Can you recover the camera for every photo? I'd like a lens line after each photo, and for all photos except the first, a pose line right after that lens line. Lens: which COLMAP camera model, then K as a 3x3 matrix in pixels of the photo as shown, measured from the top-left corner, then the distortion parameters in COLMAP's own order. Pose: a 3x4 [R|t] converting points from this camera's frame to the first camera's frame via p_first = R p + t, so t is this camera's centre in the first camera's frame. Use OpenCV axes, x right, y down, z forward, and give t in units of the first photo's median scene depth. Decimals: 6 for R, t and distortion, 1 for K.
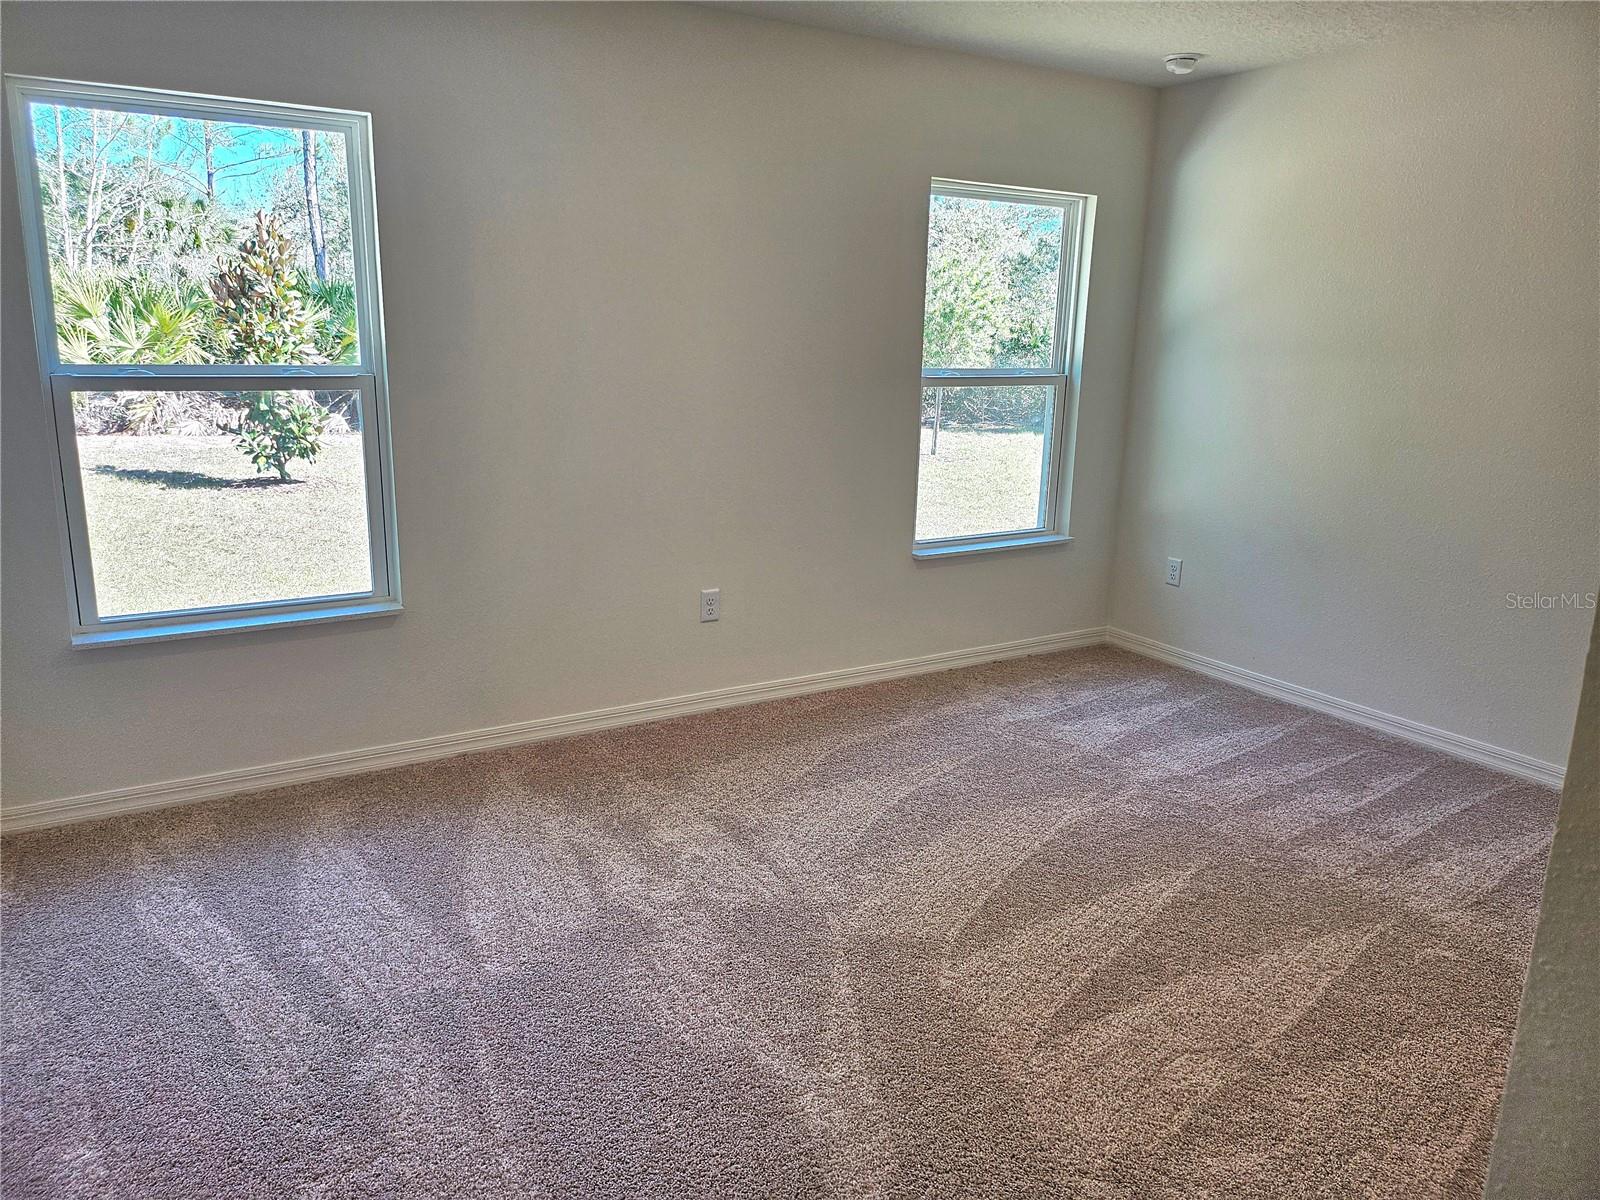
lens RADIAL K [[1127.6, 0, 800.2], [0, 1127.6, 598.0], [0, 0, 1]] dist [0.071719, -0.081094]
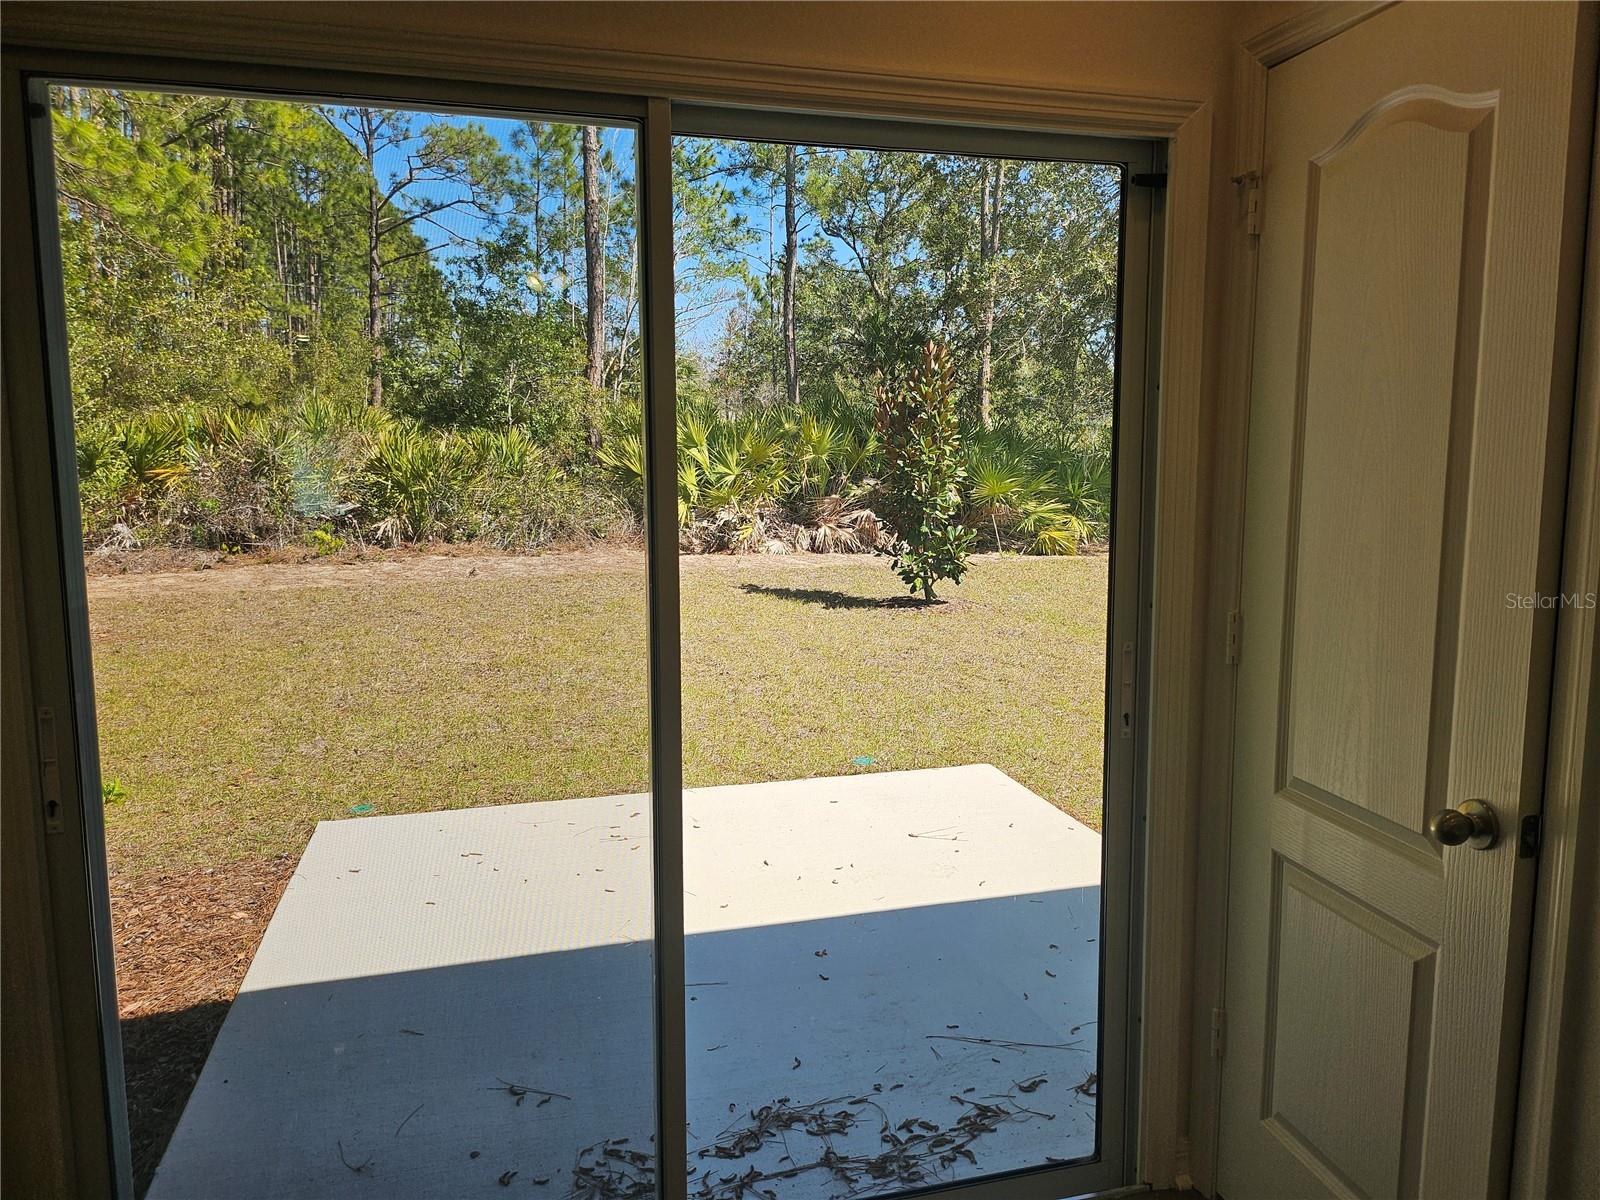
lens RADIAL K [[1127.6, 0, 800.0], [0, 1127.6, 594.4], [0, 0, 1]] dist [0.071719, -0.081094]
pose [[0.966935, 0.016955, -0.254460, -0.299965], [-0.042945, 0.994364, -0.096931, -0.007322], [0.251382, 0.104654, 0.962213, 0.012801]]
